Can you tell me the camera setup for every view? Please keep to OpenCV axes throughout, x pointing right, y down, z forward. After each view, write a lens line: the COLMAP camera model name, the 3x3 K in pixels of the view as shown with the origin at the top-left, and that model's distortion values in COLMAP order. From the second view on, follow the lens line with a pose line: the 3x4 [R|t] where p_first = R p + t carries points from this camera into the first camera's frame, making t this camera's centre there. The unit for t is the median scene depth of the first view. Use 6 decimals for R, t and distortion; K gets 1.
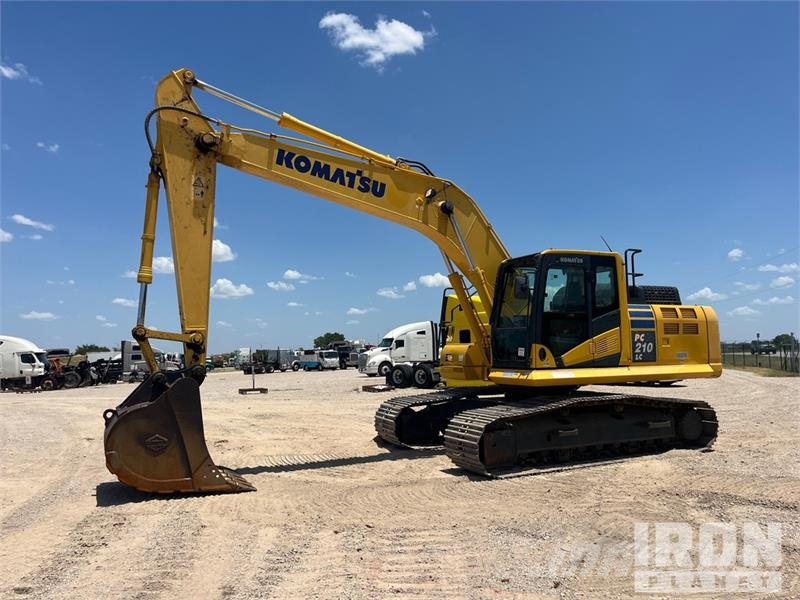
lens RADIAL K [[606.4, 0, 394.0], [0, 606.4, 306.8], [0, 0, 1]] dist [0.071402, -0.082072]
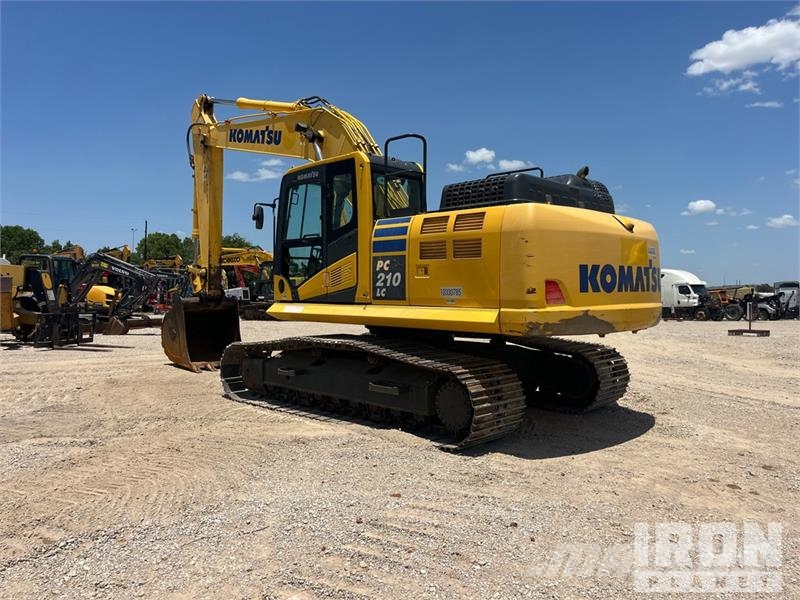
lens RADIAL K [[609.4, 0, 400.0], [0, 609.4, 295.6], [0, 0, 1]] dist [0.062593, -0.088821]
pose [[0.334891, 0.027688, -0.941850, 1.079701], [0.058303, 0.997044, 0.050041, 0.051296], [0.940451, -0.071671, 0.332287, 0.784794]]
